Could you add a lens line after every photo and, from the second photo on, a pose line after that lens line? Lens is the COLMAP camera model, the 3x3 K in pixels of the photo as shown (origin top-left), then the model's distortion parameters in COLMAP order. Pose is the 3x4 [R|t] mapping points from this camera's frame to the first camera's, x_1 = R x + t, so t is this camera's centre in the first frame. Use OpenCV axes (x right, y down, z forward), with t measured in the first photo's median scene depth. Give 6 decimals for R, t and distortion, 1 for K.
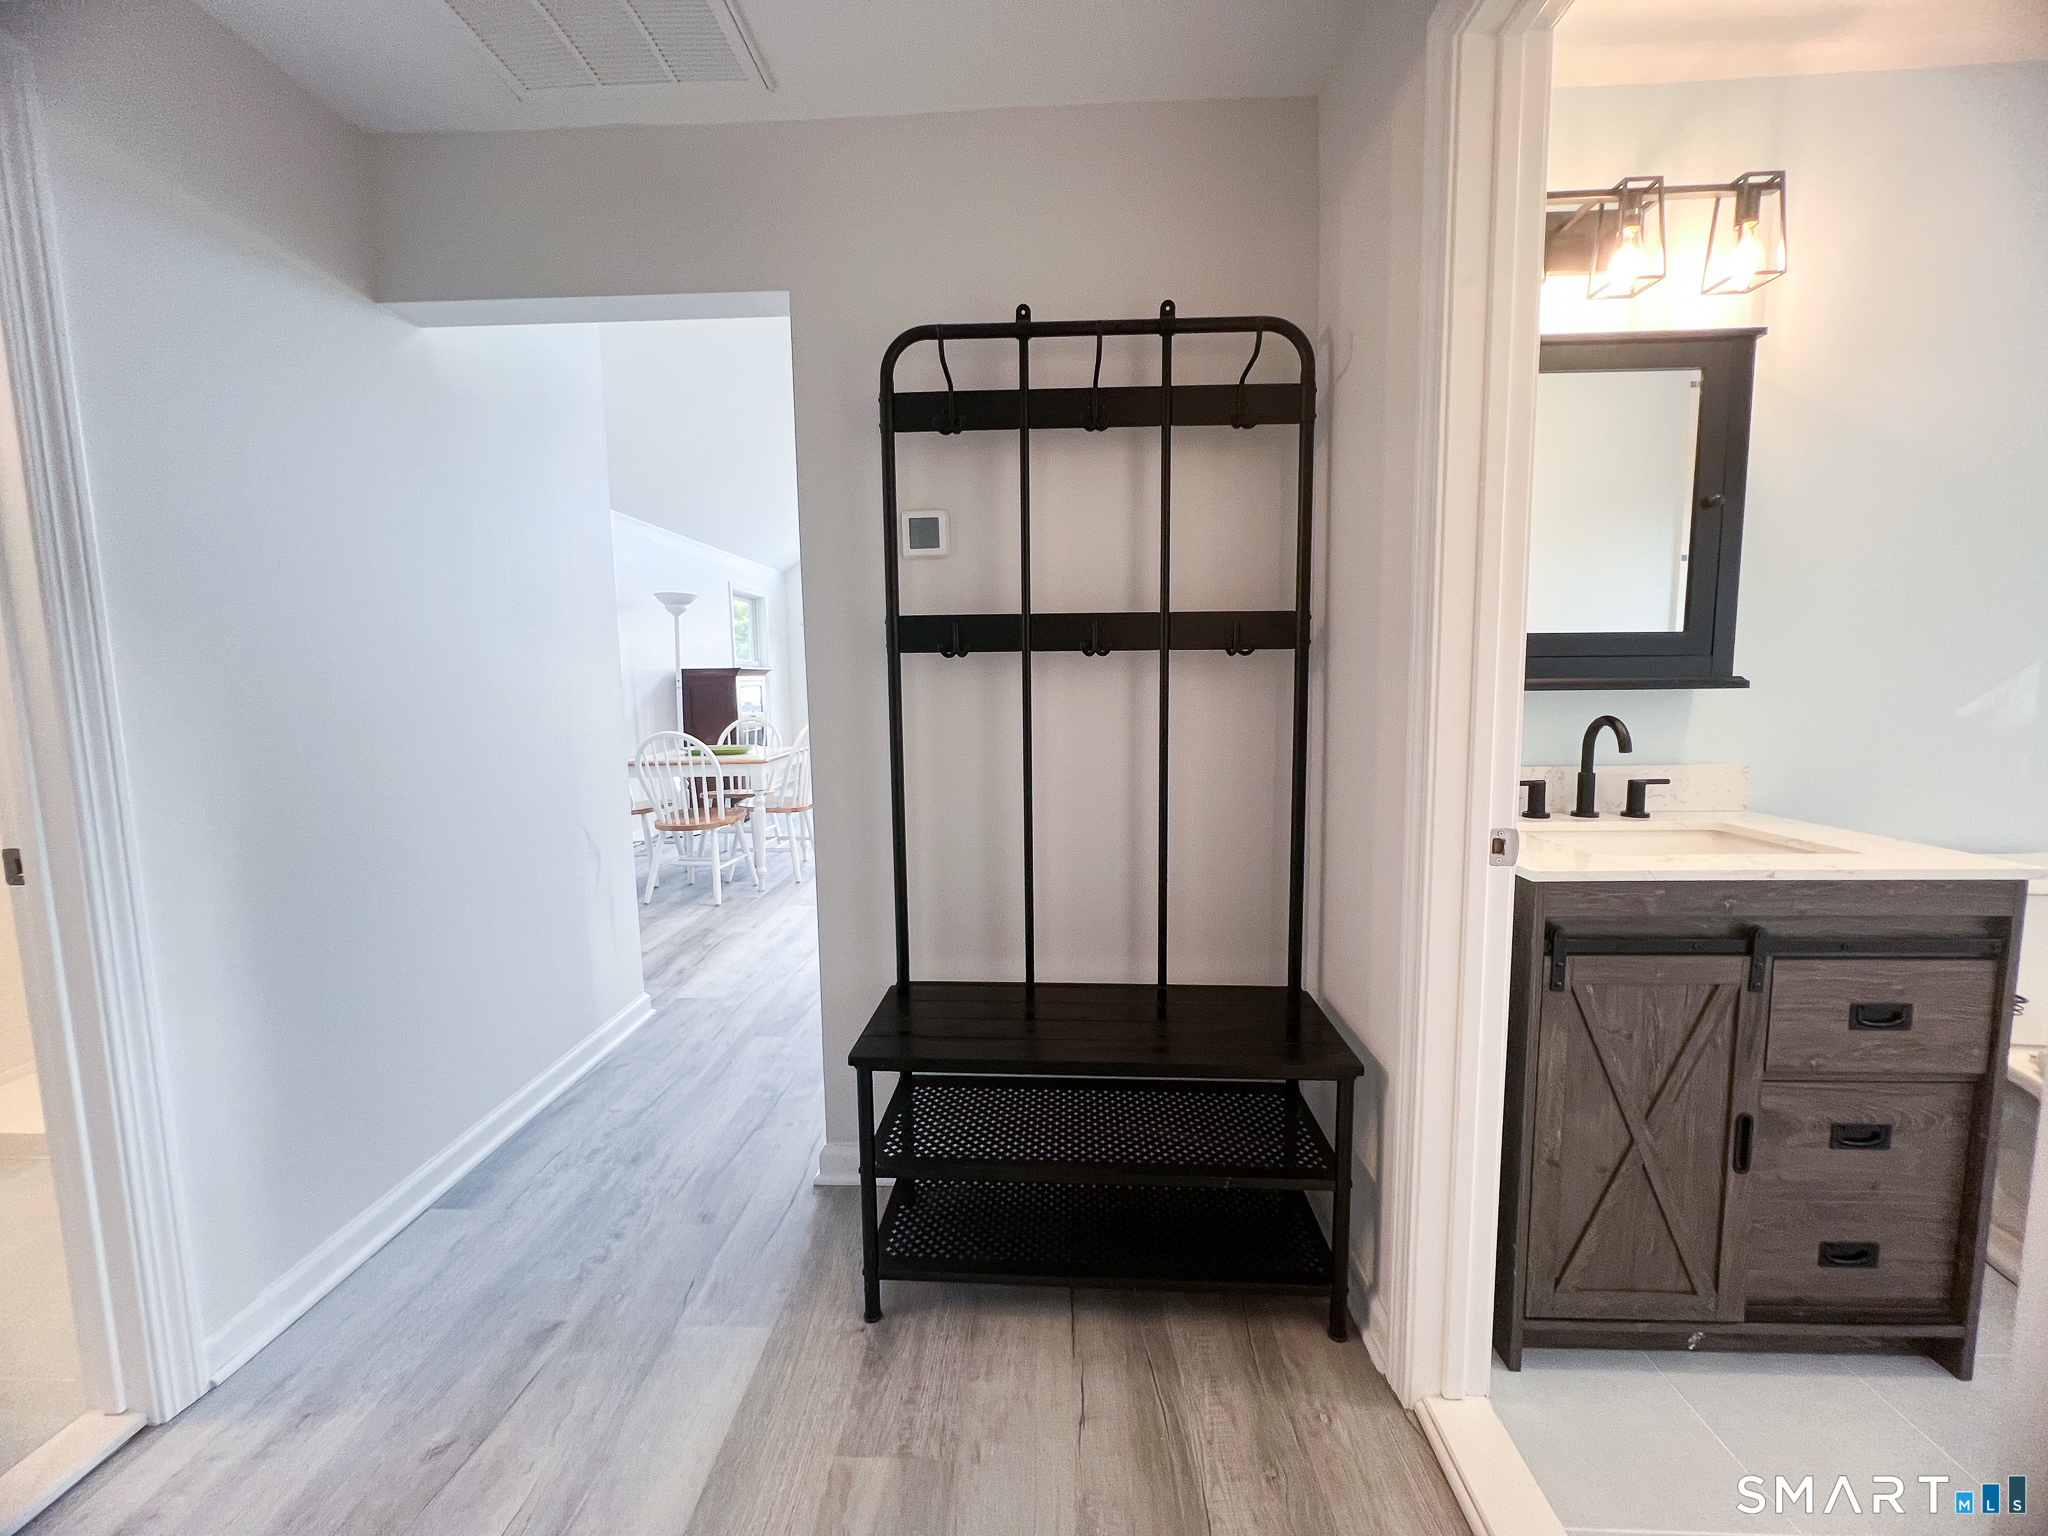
lens RADIAL K [[828.5, 0, 1018.2], [0, 828.5, 764.7], [0, 0, 1]] dist [-0.000329, 0.000375]
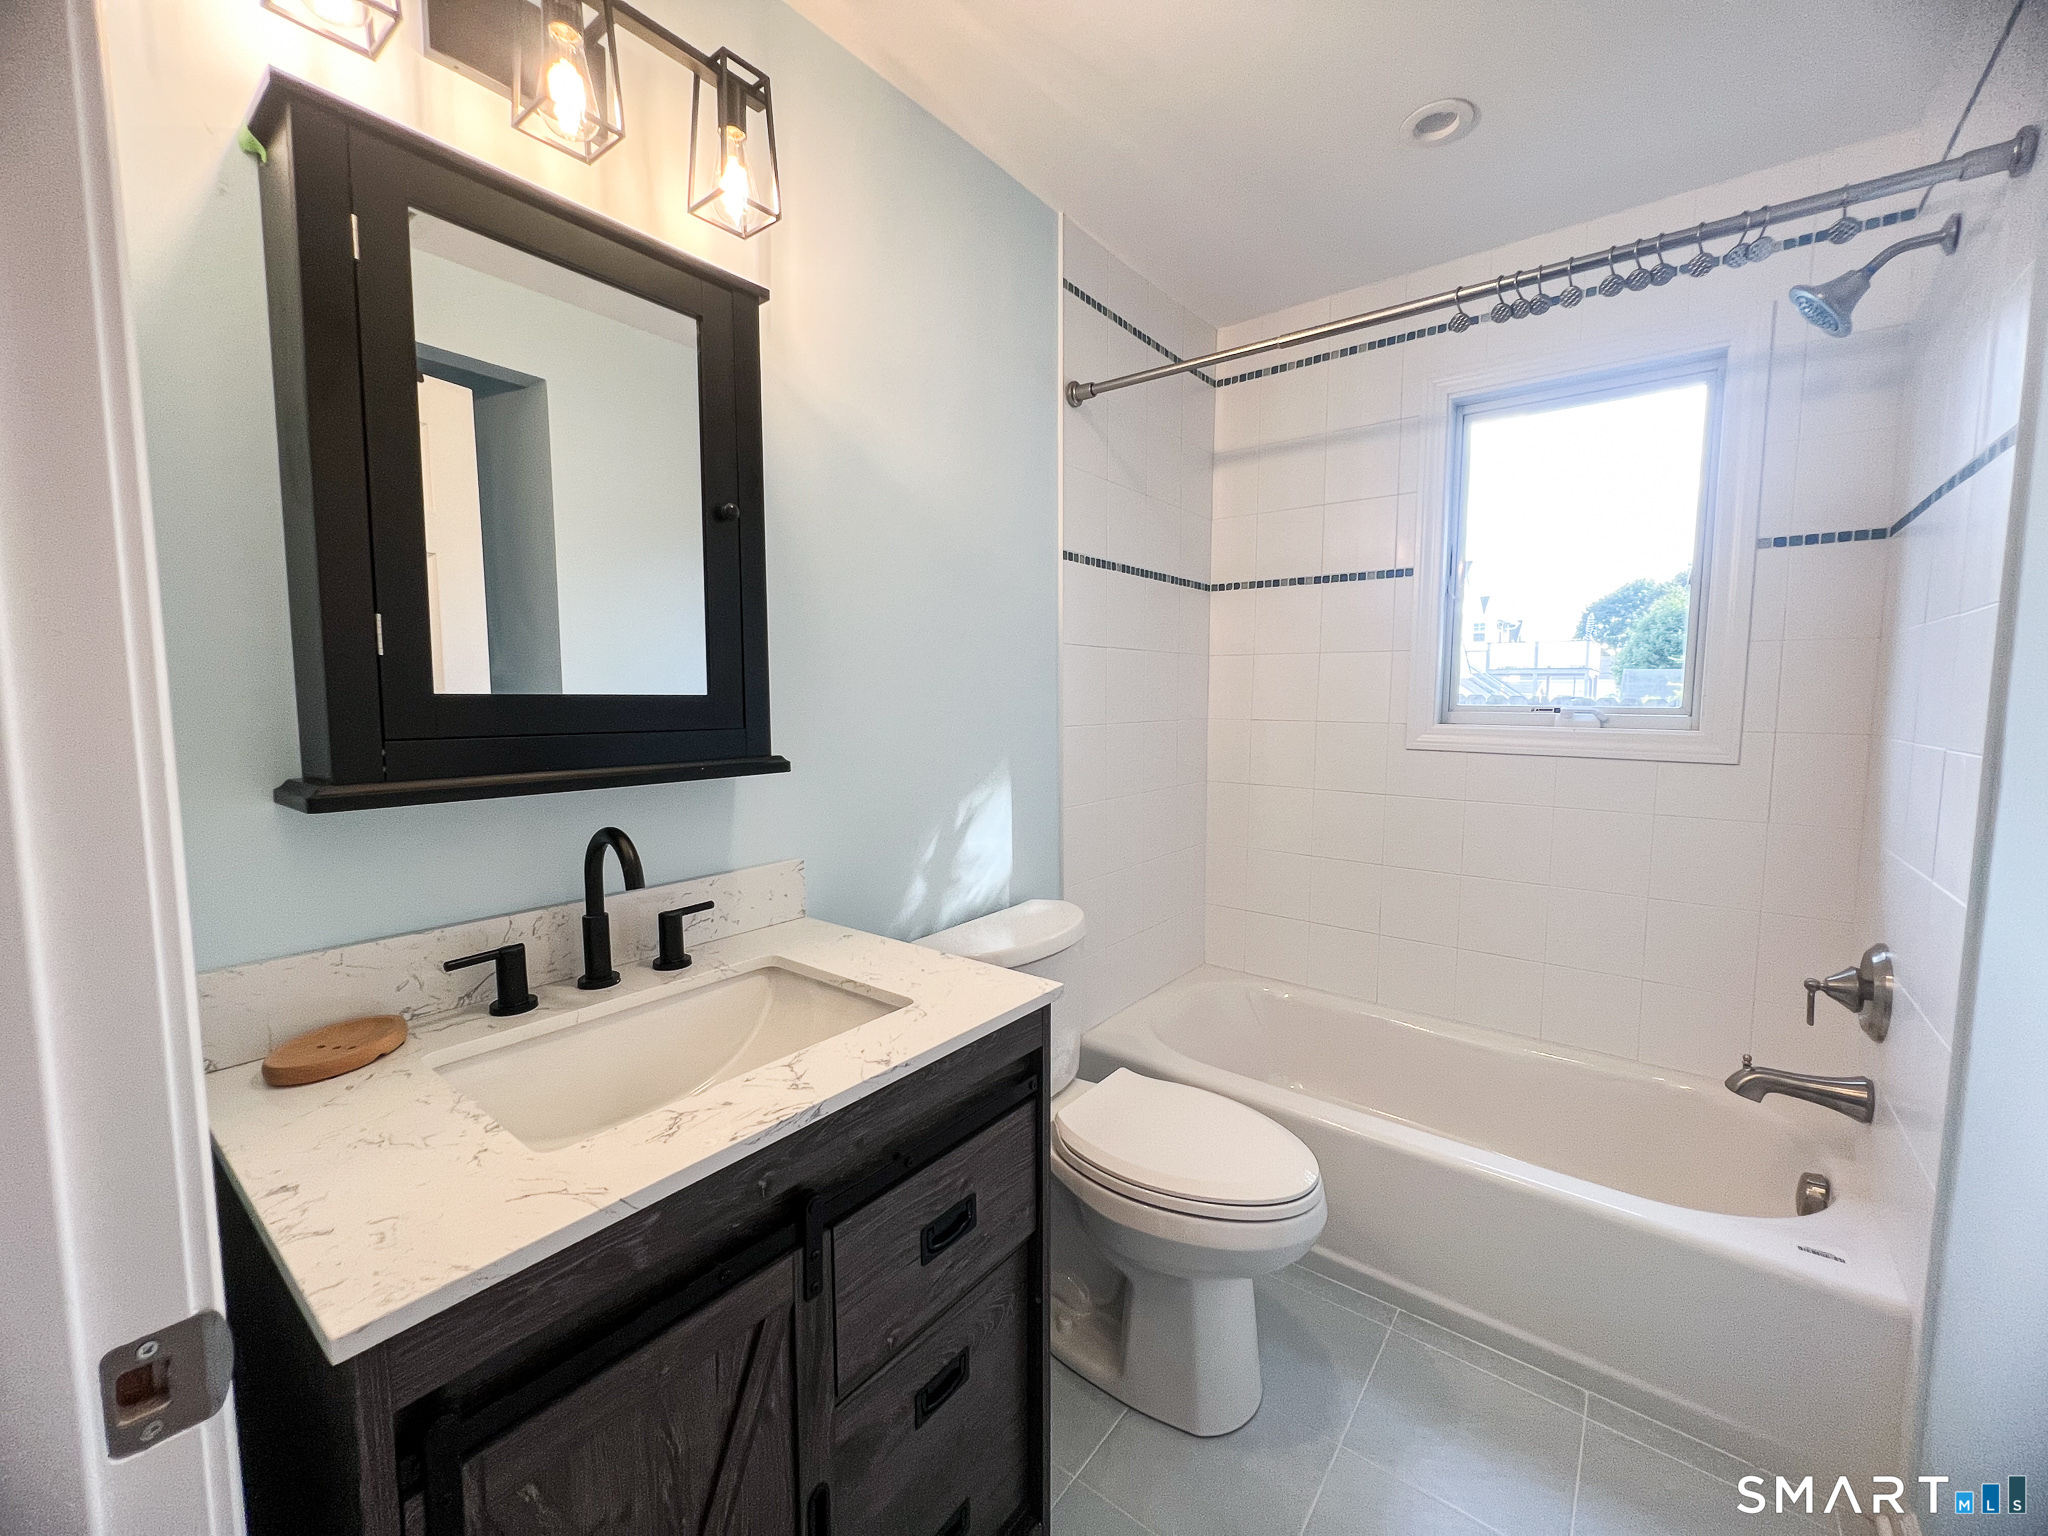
lens RADIAL K [[819.6, 0, 1029.0], [0, 819.6, 770.8], [0, 0, 1]] dist [-0.000373, 0.000080]
pose [[0.579797, -0.064842, 0.812176, 0.503369], [0.073944, 0.996902, 0.026803, -0.120222], [-0.811398, 0.044515, 0.582796, 0.487592]]
